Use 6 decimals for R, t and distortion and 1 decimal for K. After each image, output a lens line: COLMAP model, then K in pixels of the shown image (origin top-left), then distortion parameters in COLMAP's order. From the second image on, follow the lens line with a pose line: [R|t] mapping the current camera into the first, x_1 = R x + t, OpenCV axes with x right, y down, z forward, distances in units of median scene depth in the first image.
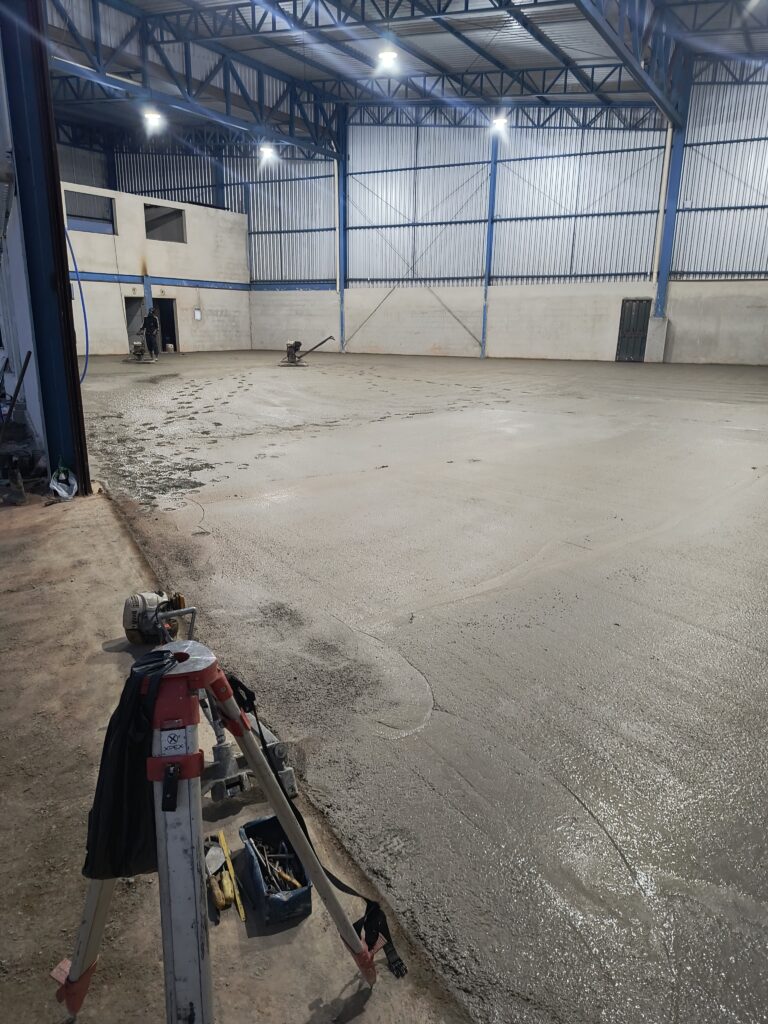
lens RADIAL K [[708.3, 0, 400.5], [0, 708.3, 540.3], [0, 0, 1]] dist [-0.037422, 0.035080]
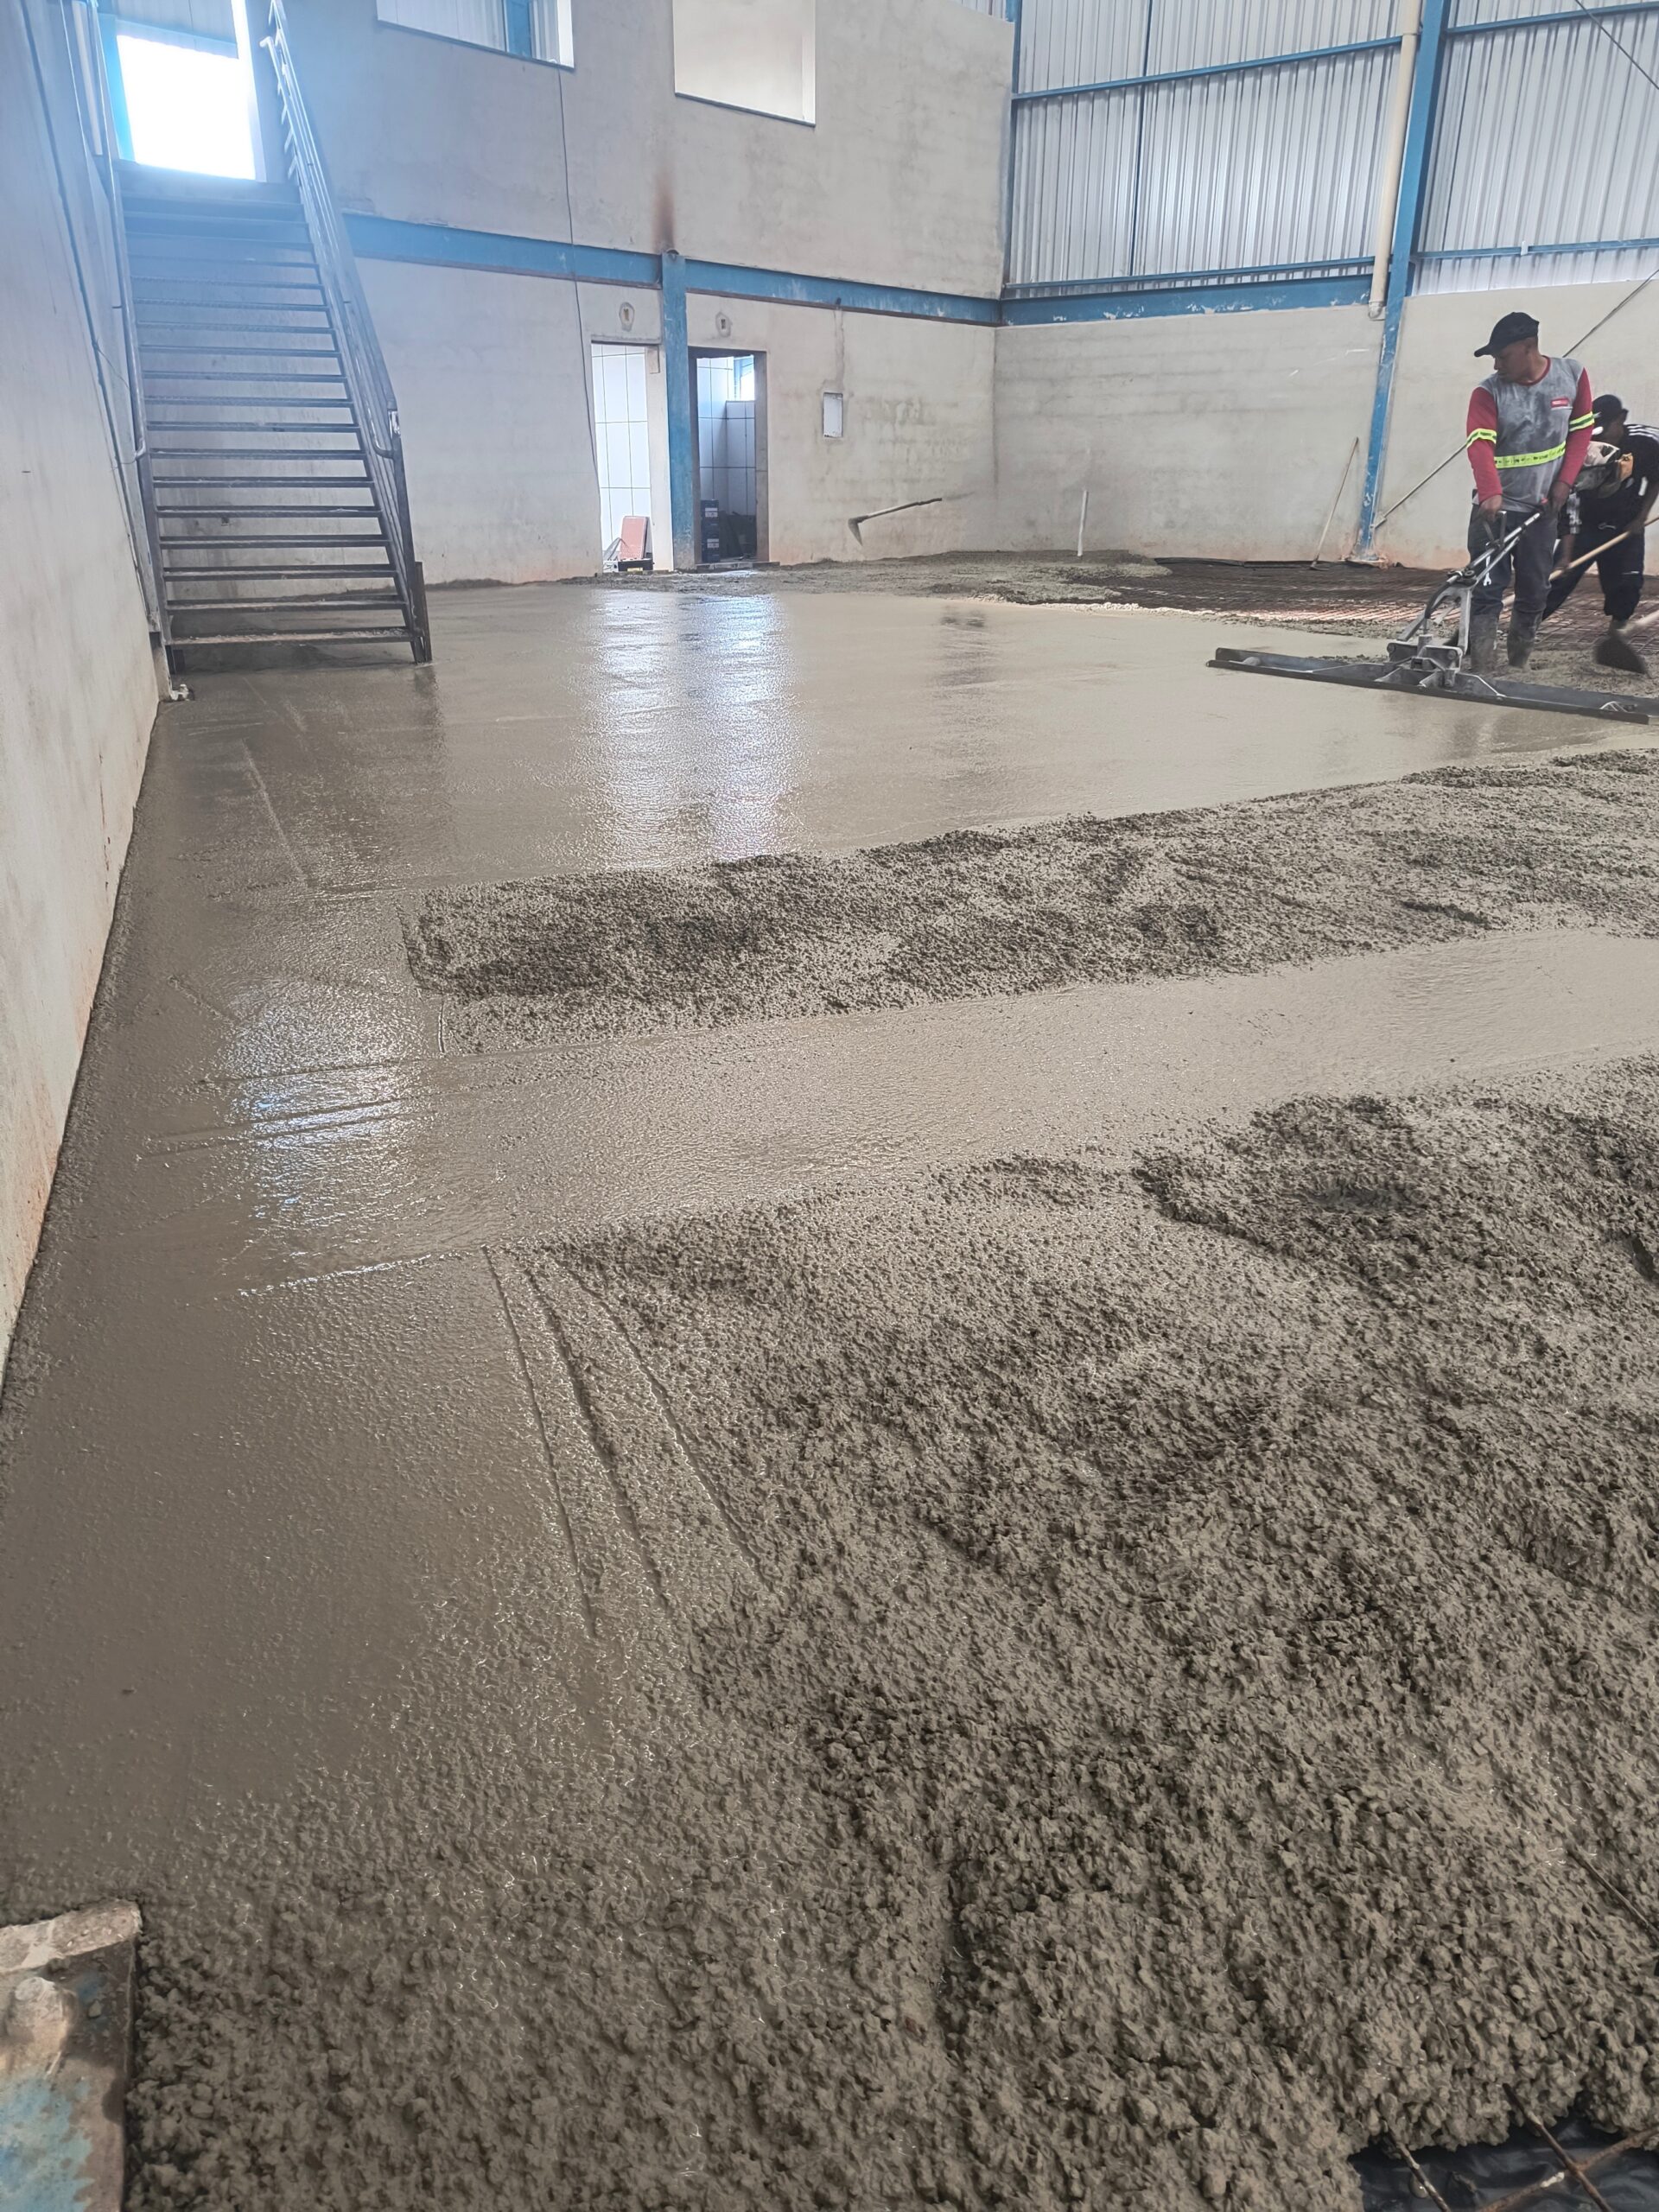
lens RADIAL K [[1465.7, 0, 829.5], [0, 1465.7, 1106.0], [0, 0, 1]] dist [-0.049160, 0.032571]
pose [[0.991340, 0.030698, -0.127678, -0.208608], [-0.016363, 0.993591, 0.111842, -0.118967], [0.130293, -0.108784, 0.985490, 0.419209]]
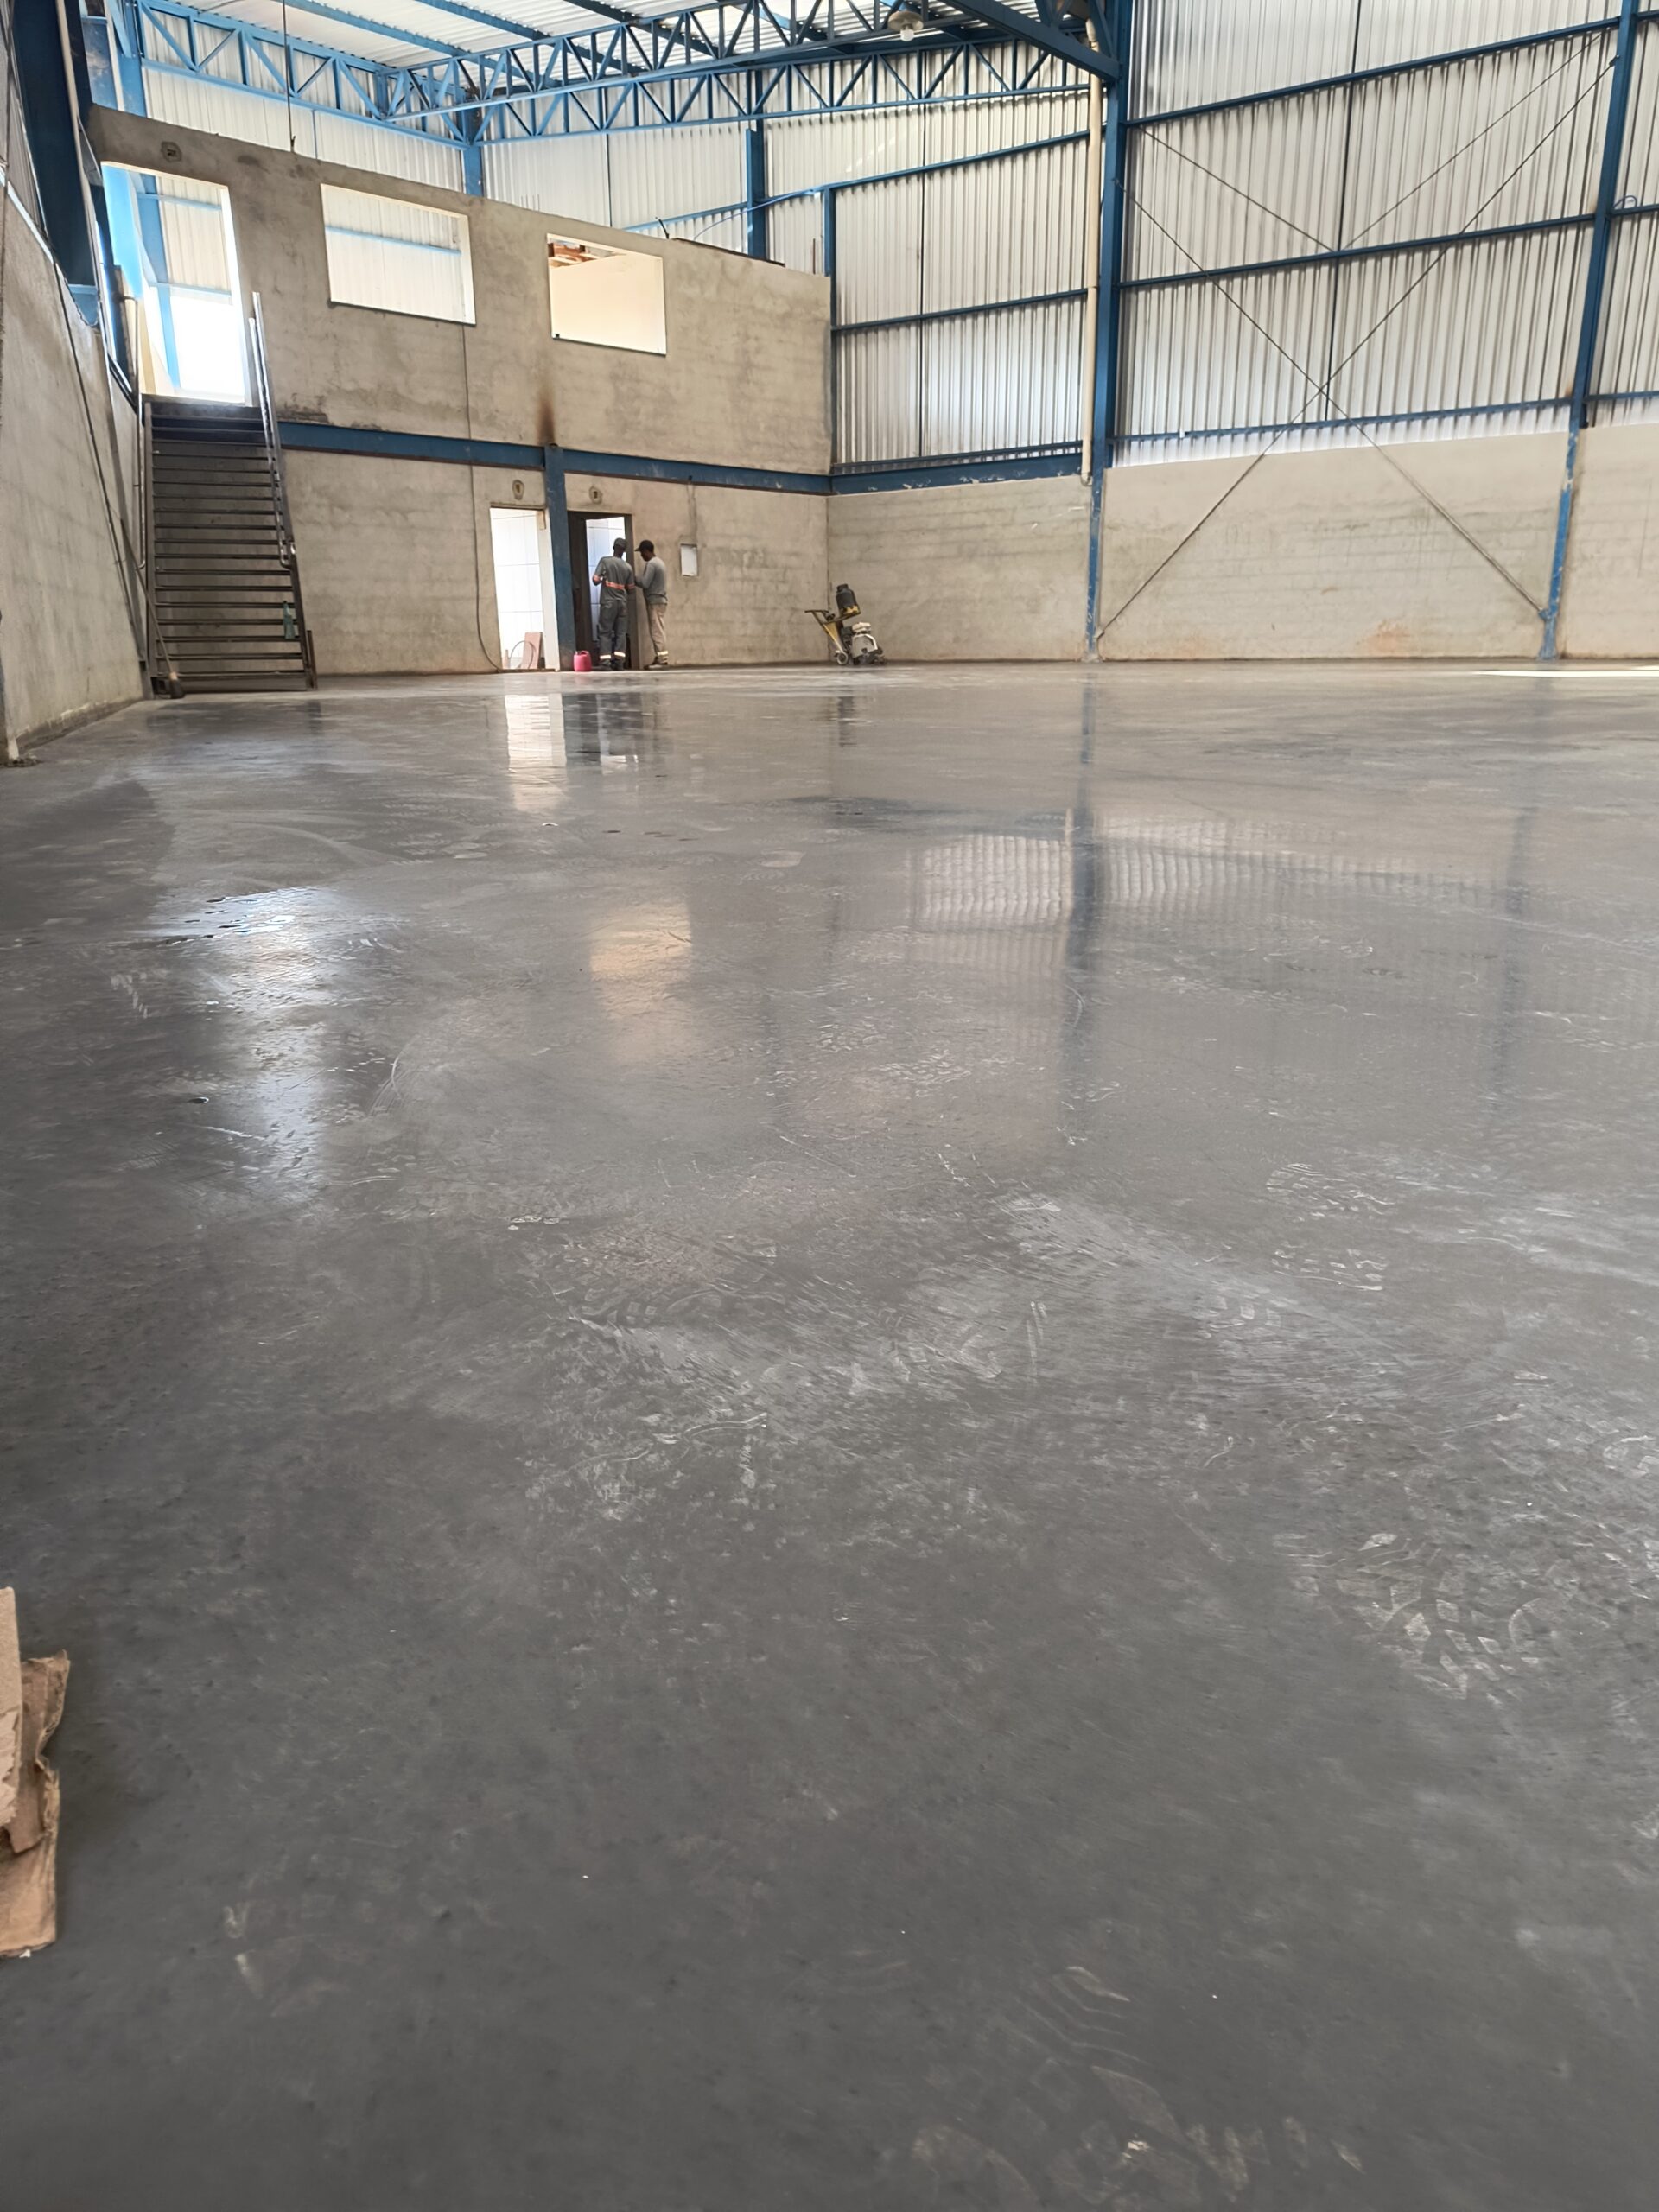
lens RADIAL K [[1493.9, 0, 829.5], [0, 1493.9, 1106.0], [0, 0, 1]] dist [0.044610, -0.083068]
pose [[0.984668, 0.025659, -0.172542, -0.076657], [-0.025420, 0.999670, 0.003595, -0.045606], [0.172578, 0.000847, 0.984996, 0.253143]]
